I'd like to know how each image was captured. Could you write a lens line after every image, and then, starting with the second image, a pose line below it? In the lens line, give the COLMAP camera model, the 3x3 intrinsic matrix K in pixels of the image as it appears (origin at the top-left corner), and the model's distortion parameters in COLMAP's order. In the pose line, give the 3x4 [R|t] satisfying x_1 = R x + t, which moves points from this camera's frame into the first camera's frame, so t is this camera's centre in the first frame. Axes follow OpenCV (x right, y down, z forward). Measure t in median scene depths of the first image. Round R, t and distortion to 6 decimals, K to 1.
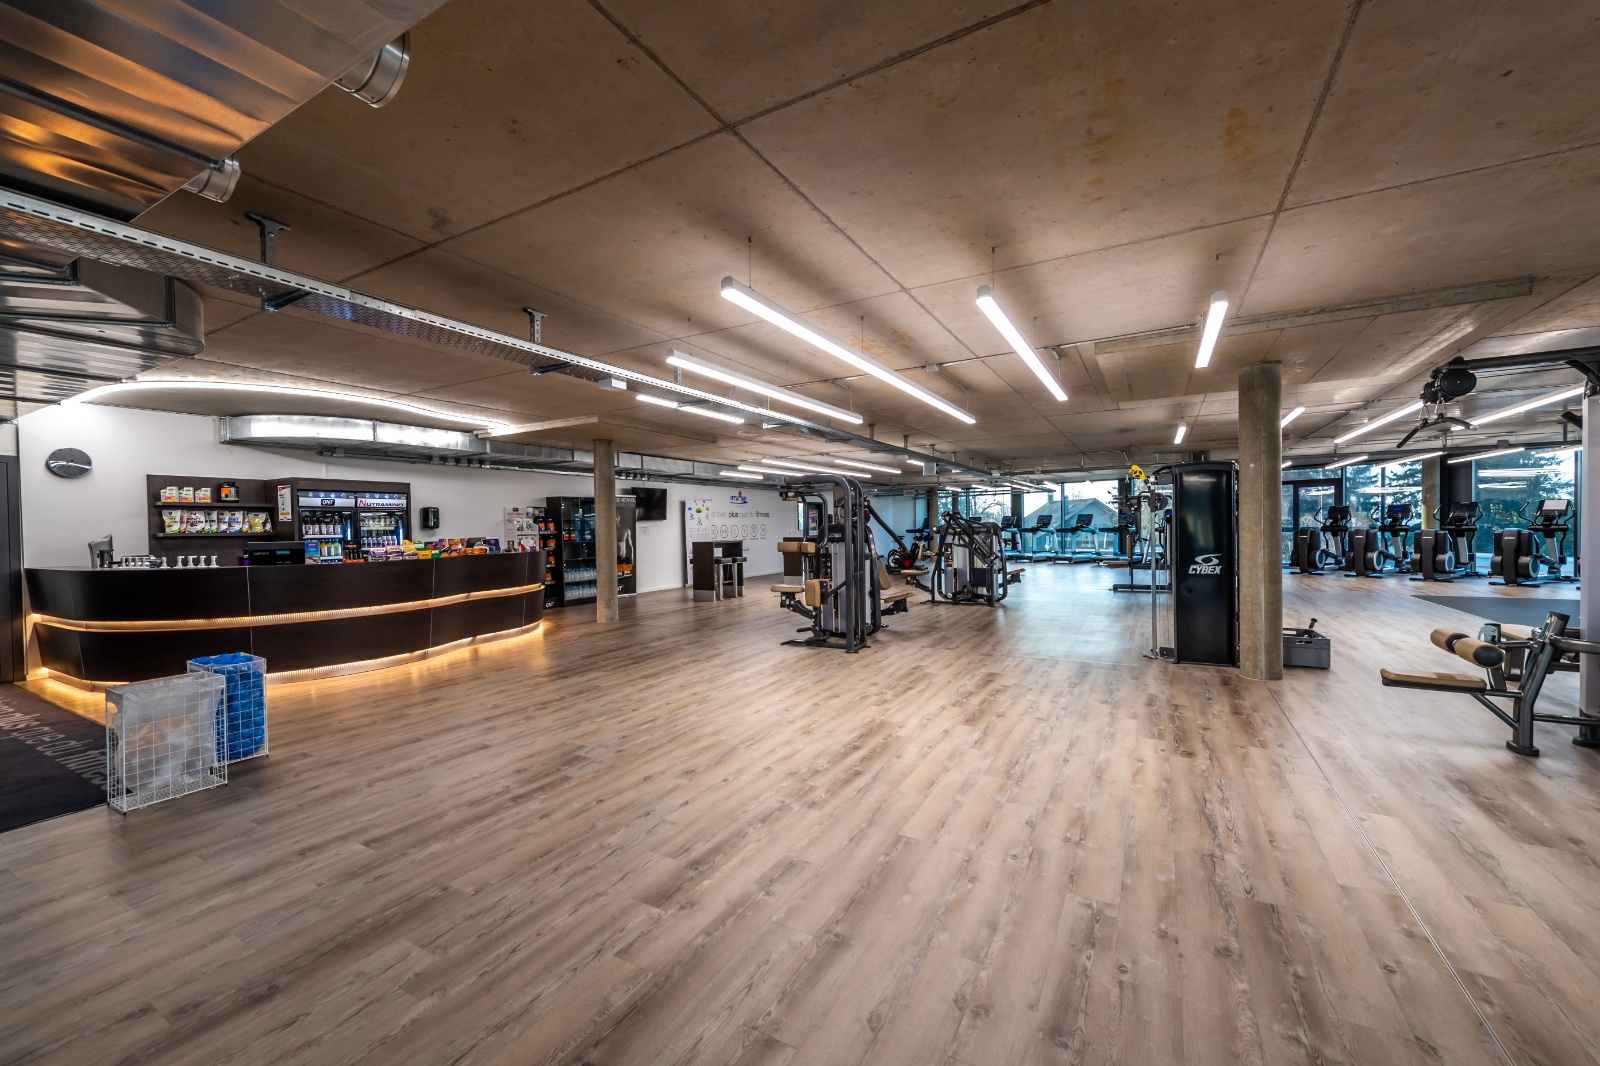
lens RADIAL K [[625.2, 0, 804.2], [0, 625.2, 535.8], [0, 0, 1]] dist [0.013605, -0.003522]
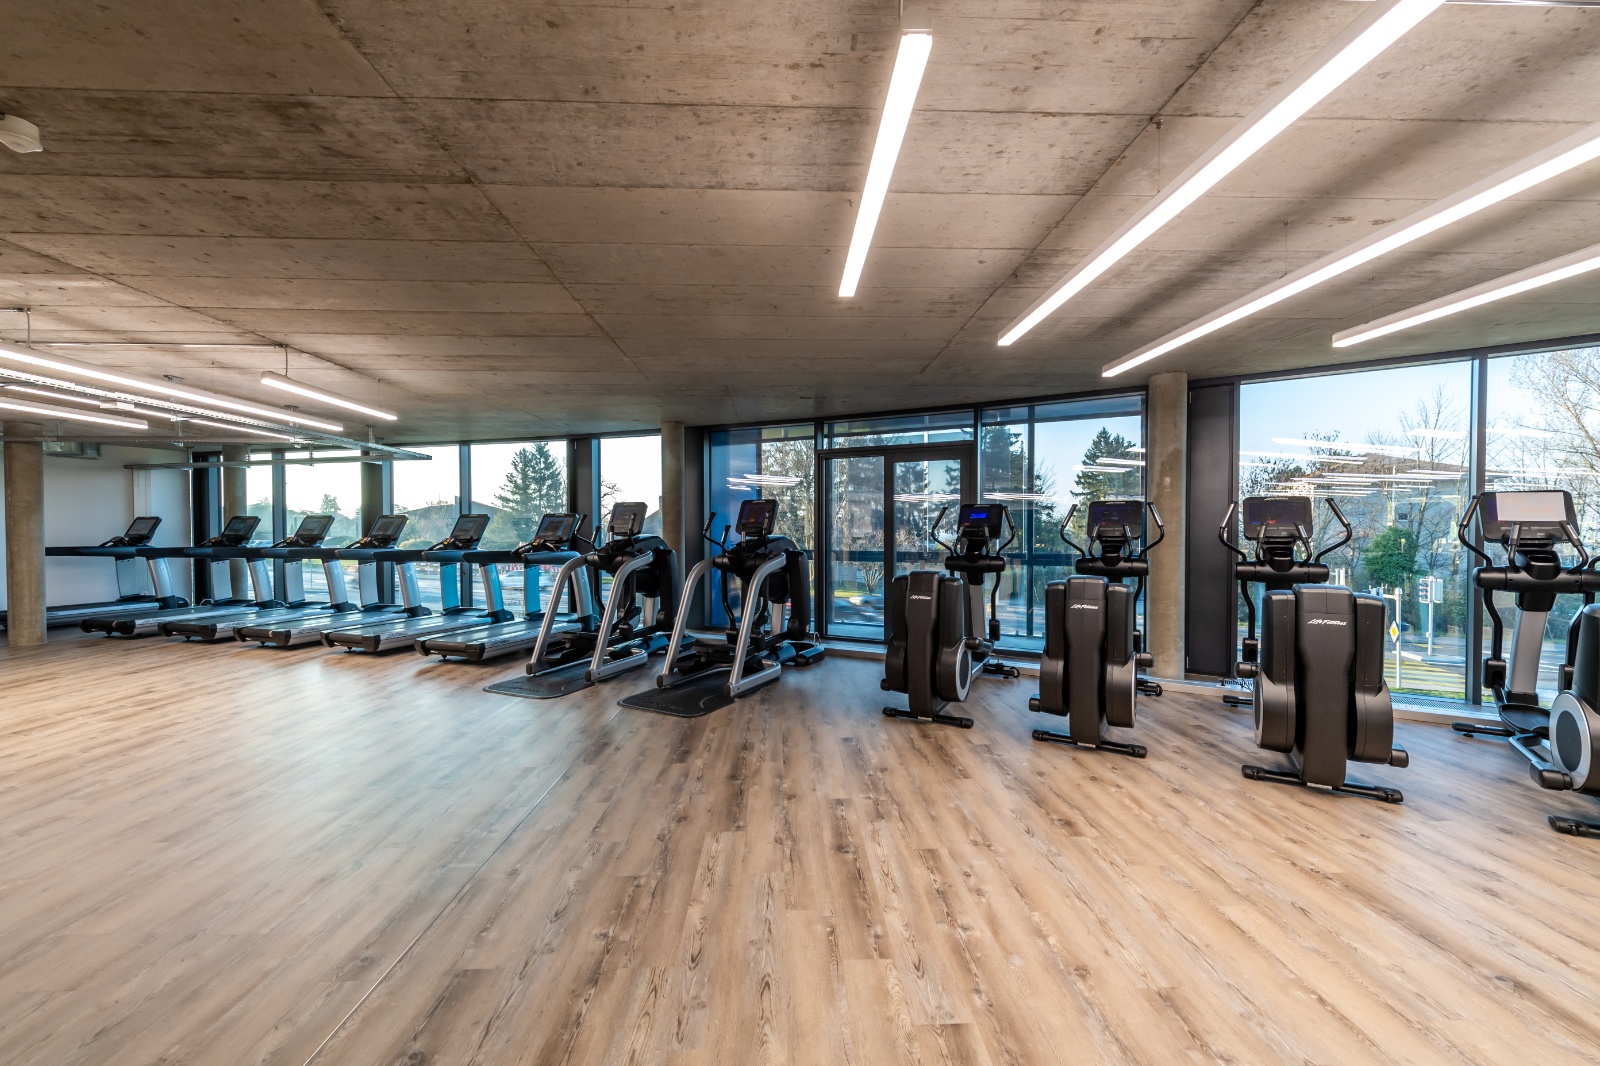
lens RADIAL K [[625.2, 0, 804.2], [0, 625.2, 535.8], [0, 0, 1]] dist [0.013605, -0.003522]
pose [[0.849372, 0.022198, 0.527328, 0.051916], [-0.012705, 0.999686, -0.021620, -0.002111], [-0.527642, 0.011664, 0.849386, 0.093522]]
